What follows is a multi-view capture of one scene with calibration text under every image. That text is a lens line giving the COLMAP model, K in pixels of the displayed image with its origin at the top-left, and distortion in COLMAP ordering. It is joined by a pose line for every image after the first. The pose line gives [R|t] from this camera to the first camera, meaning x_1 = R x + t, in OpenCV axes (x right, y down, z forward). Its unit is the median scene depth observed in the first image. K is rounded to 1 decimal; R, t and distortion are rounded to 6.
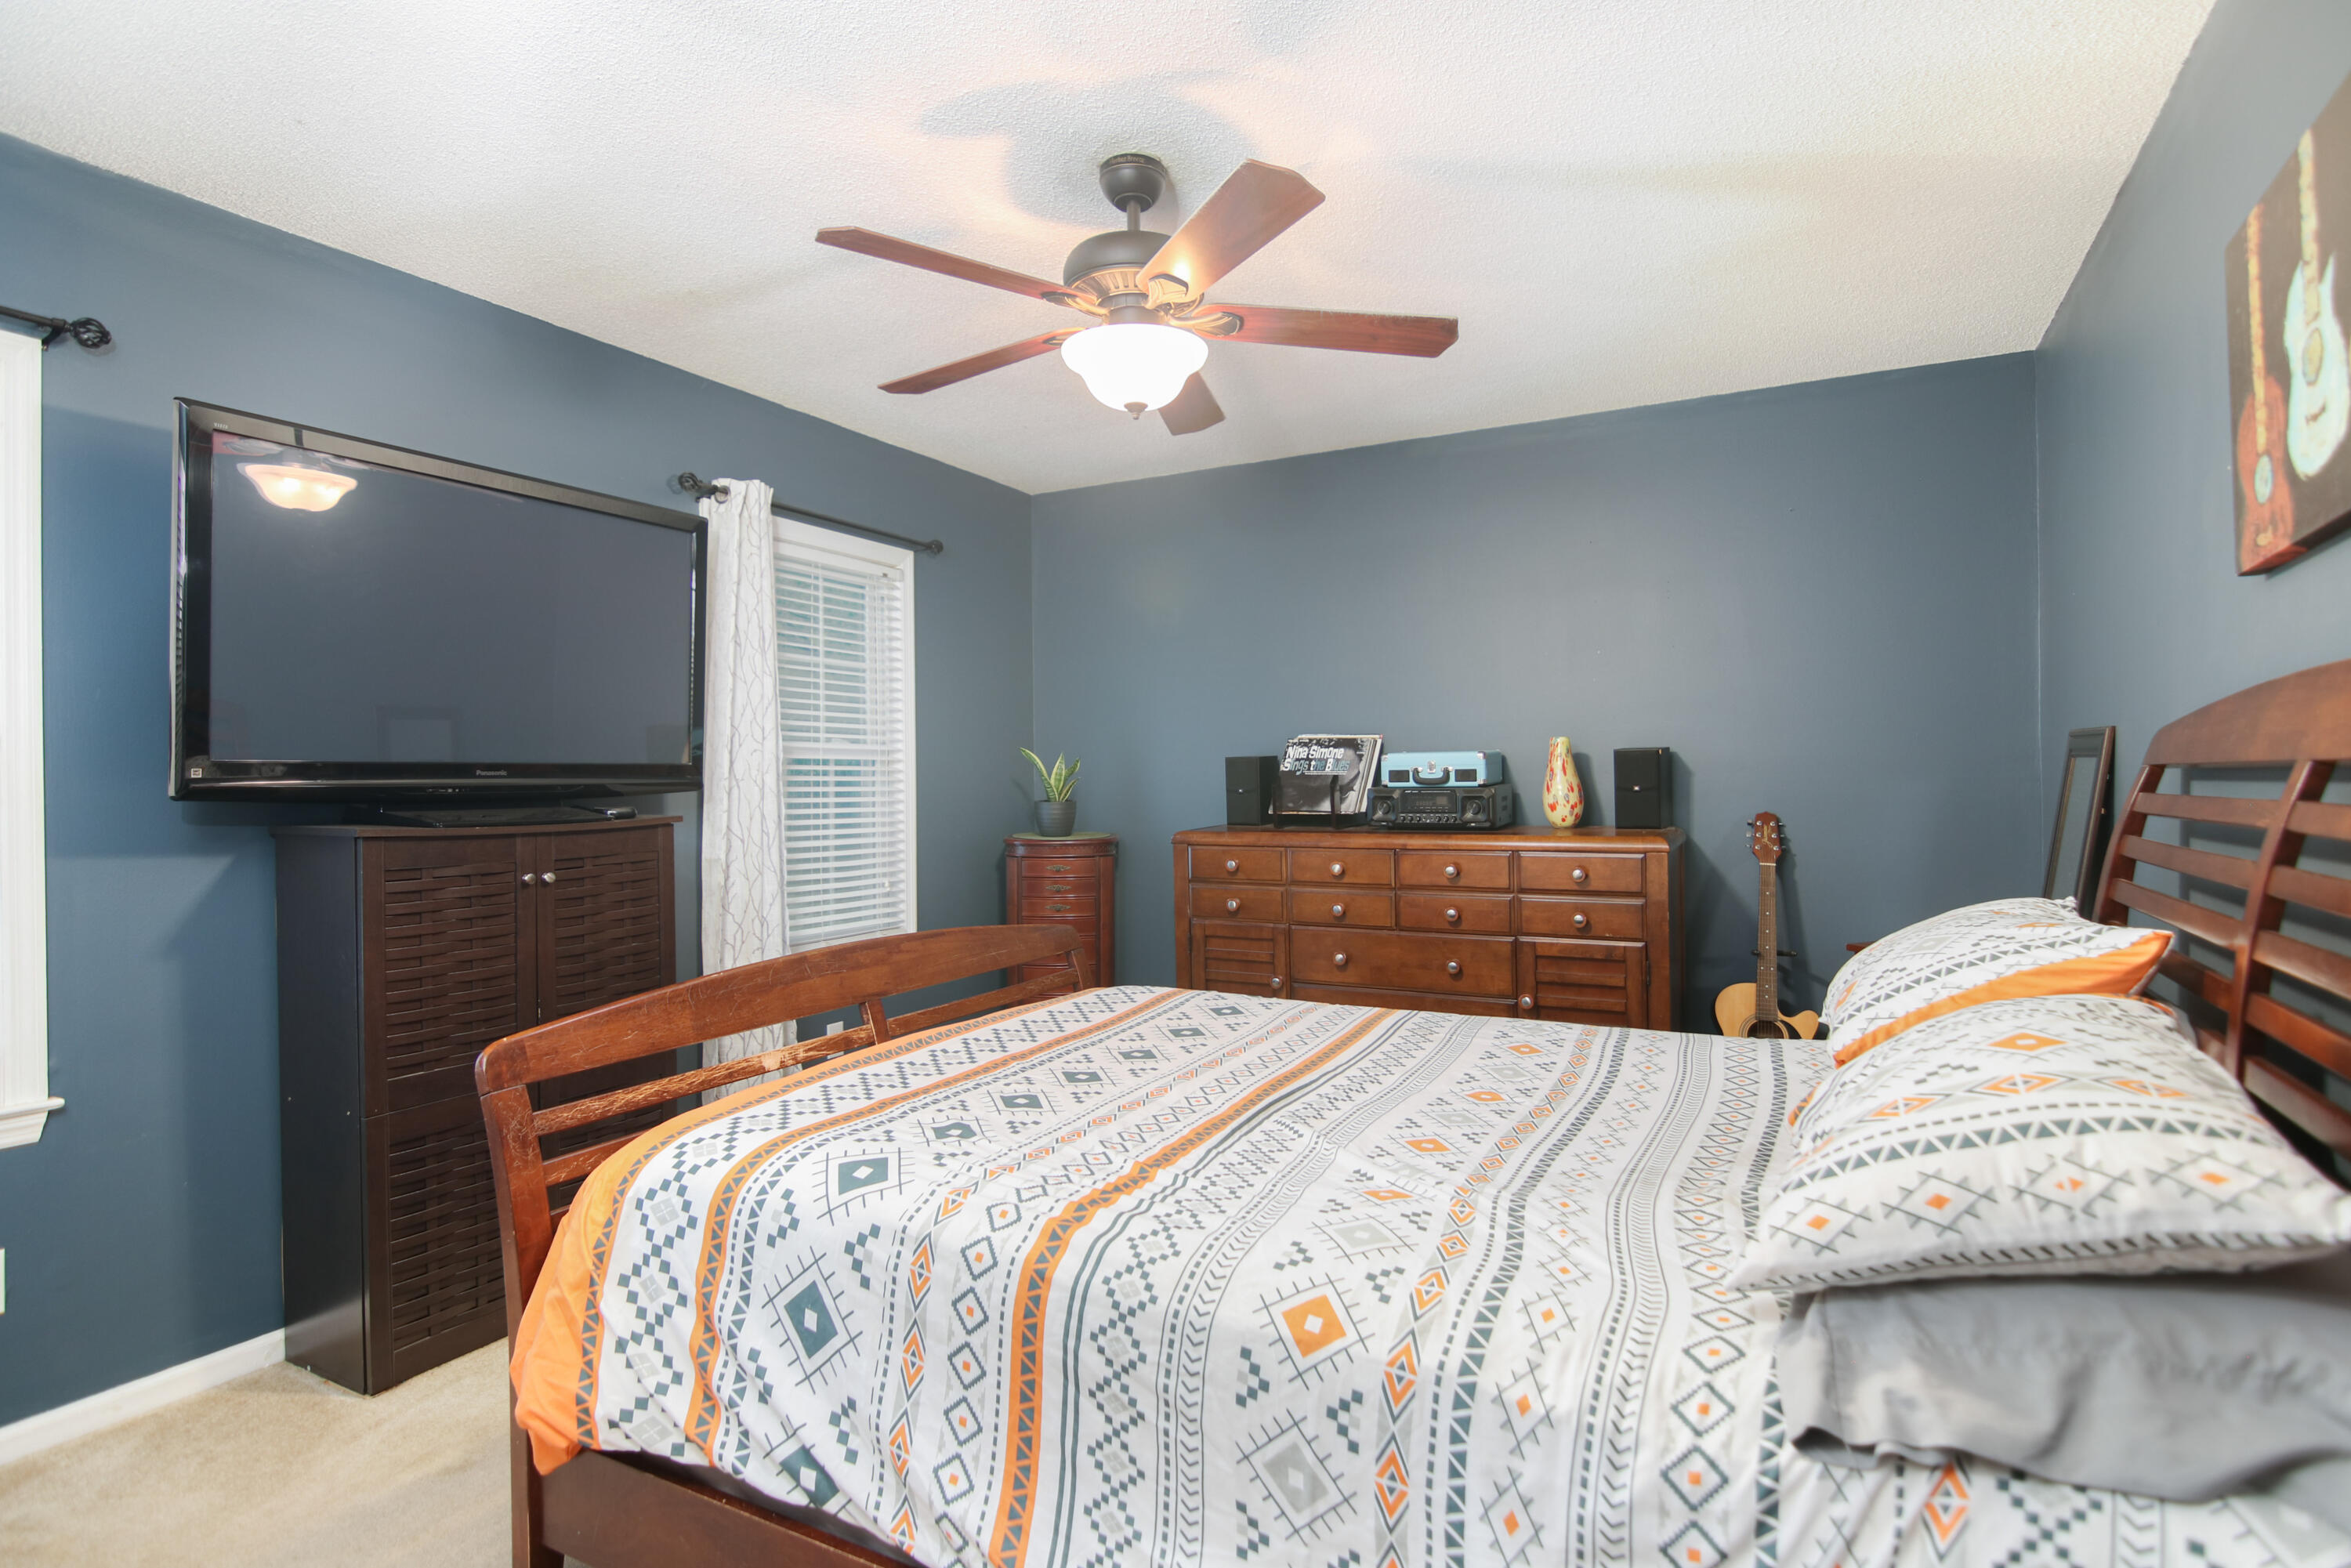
lens RADIAL K [[1193.4, 0, 1180.1], [0, 1193.4, 786.4], [0, 0, 1]] dist [0.007045, -0.005548]
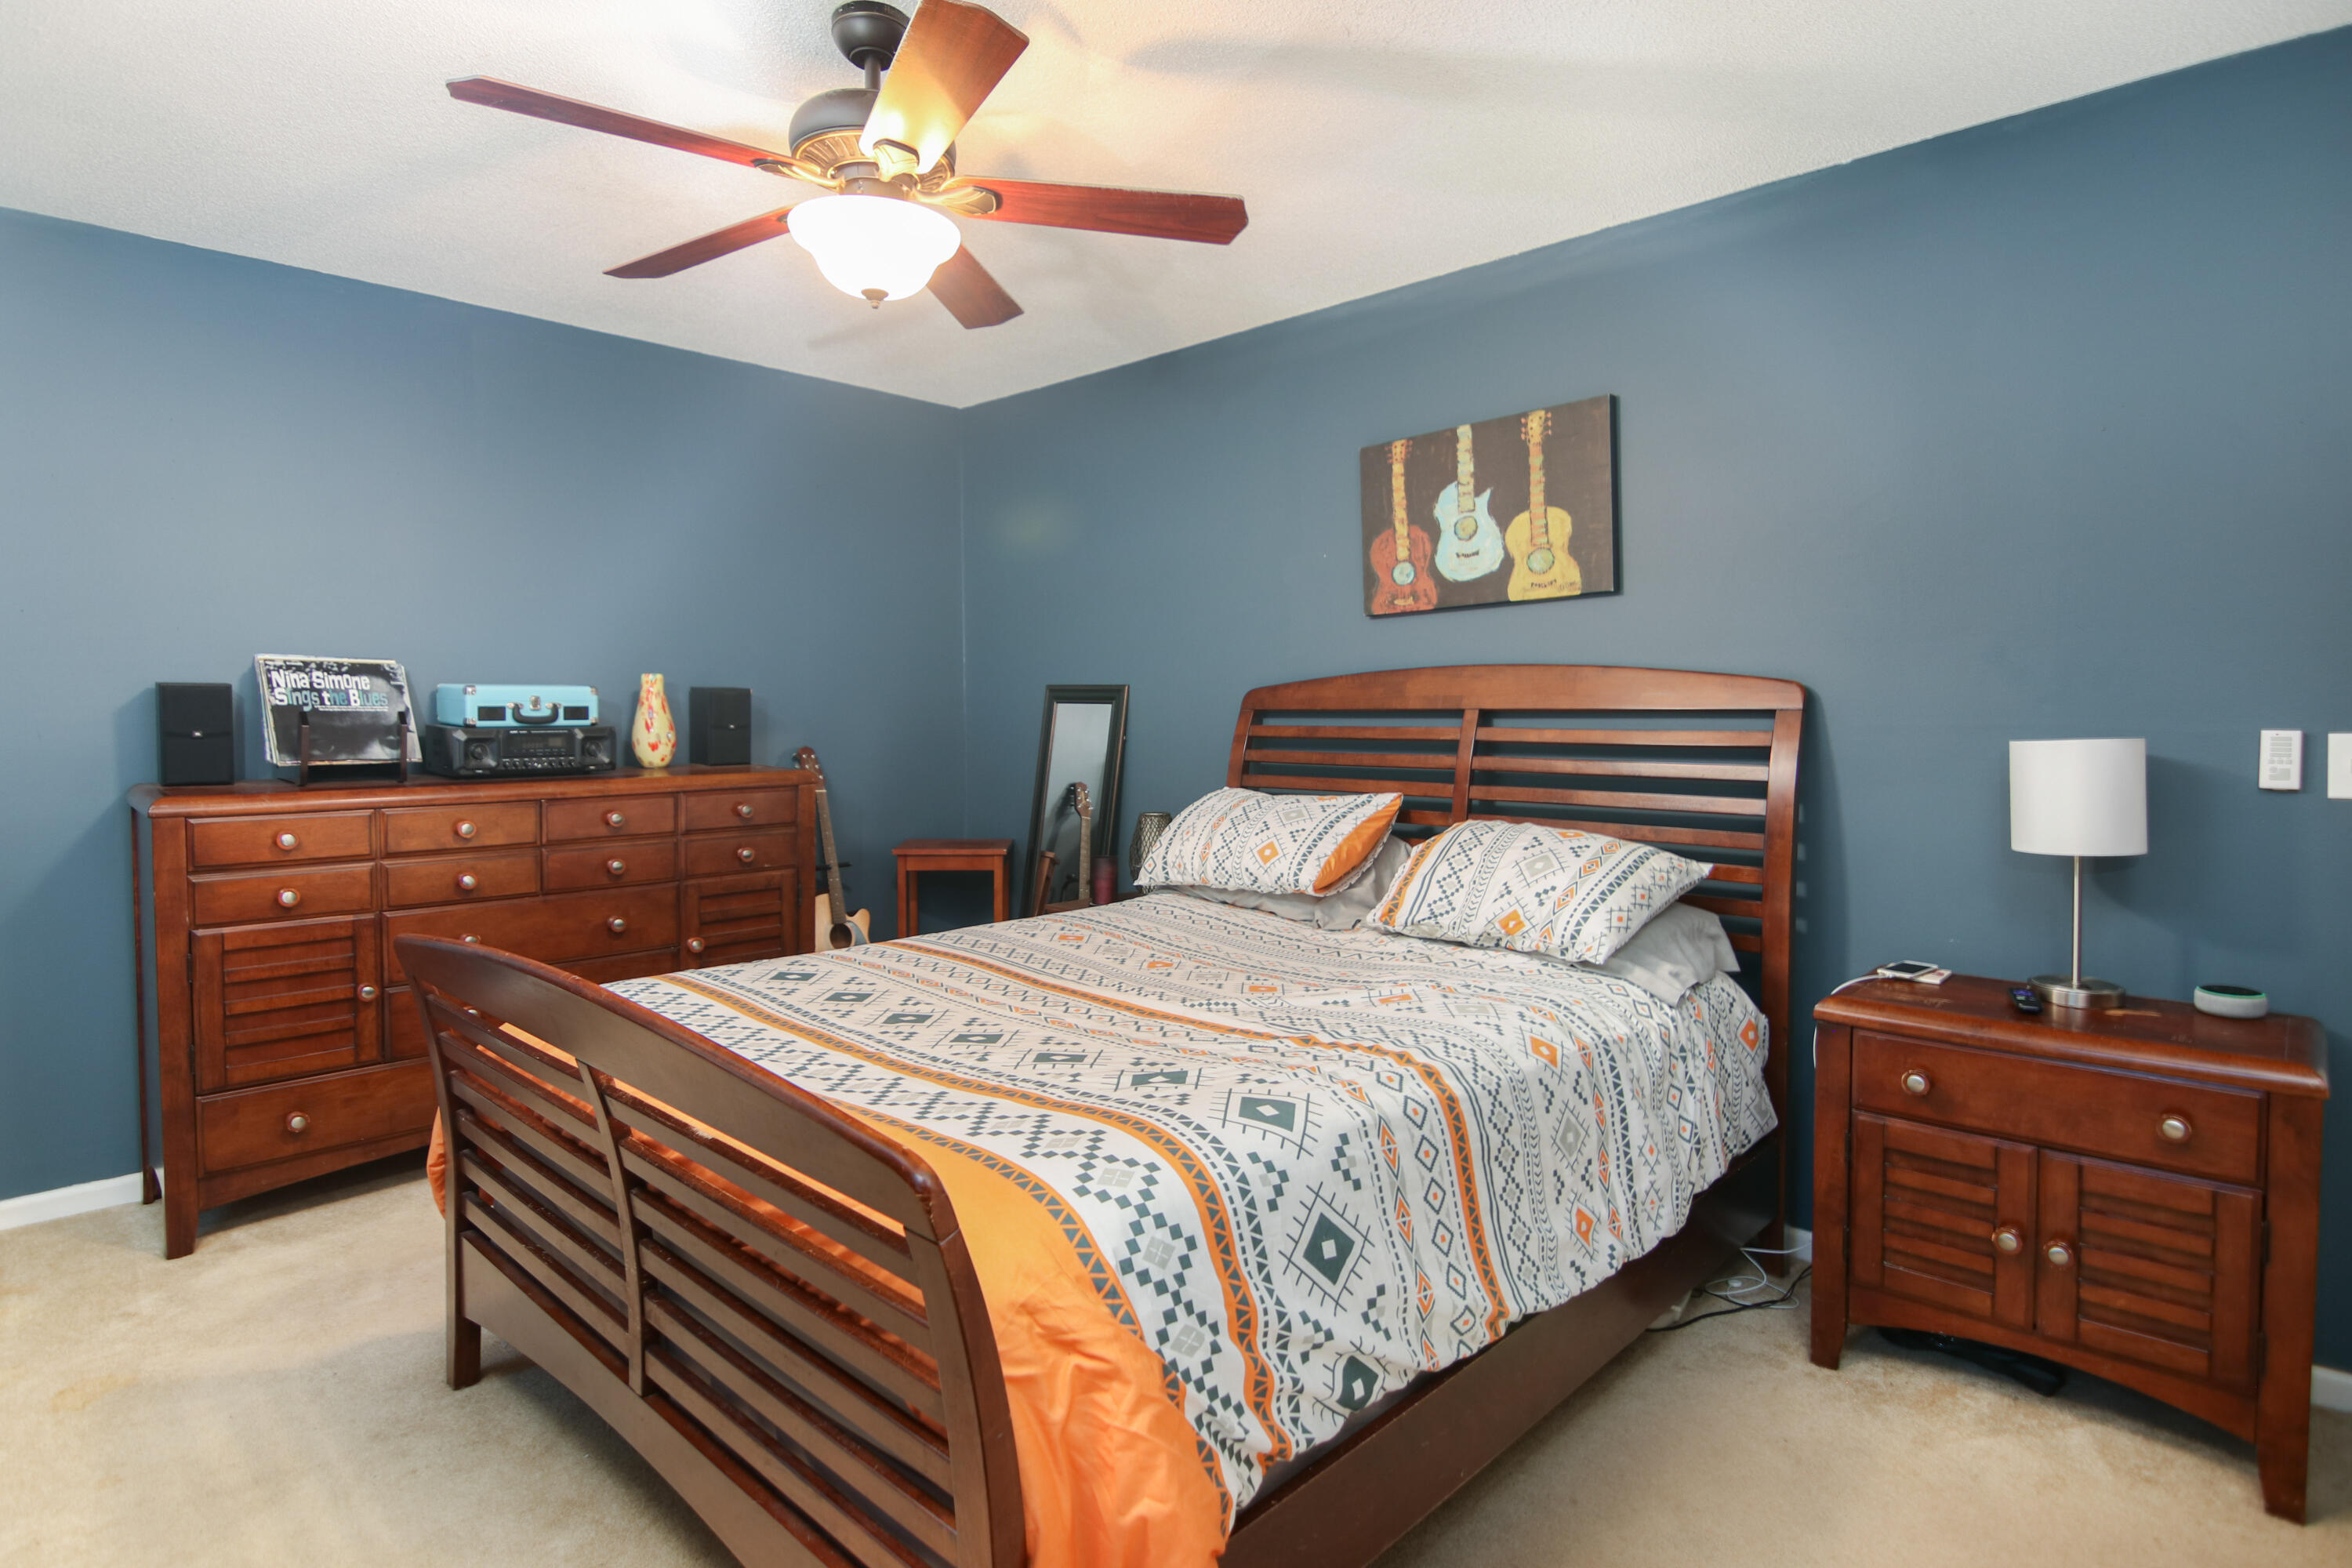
lens RADIAL K [[1193.9, 0, 1180.0], [0, 1193.9, 760.6], [0, 0, 1]] dist [0.007045, -0.005548]
pose [[0.285220, -0.031234, 0.957953, -1.200057], [0.005697, 0.999506, 0.030892, 0.002921], [-0.958445, -0.003353, 0.285257, 0.772876]]
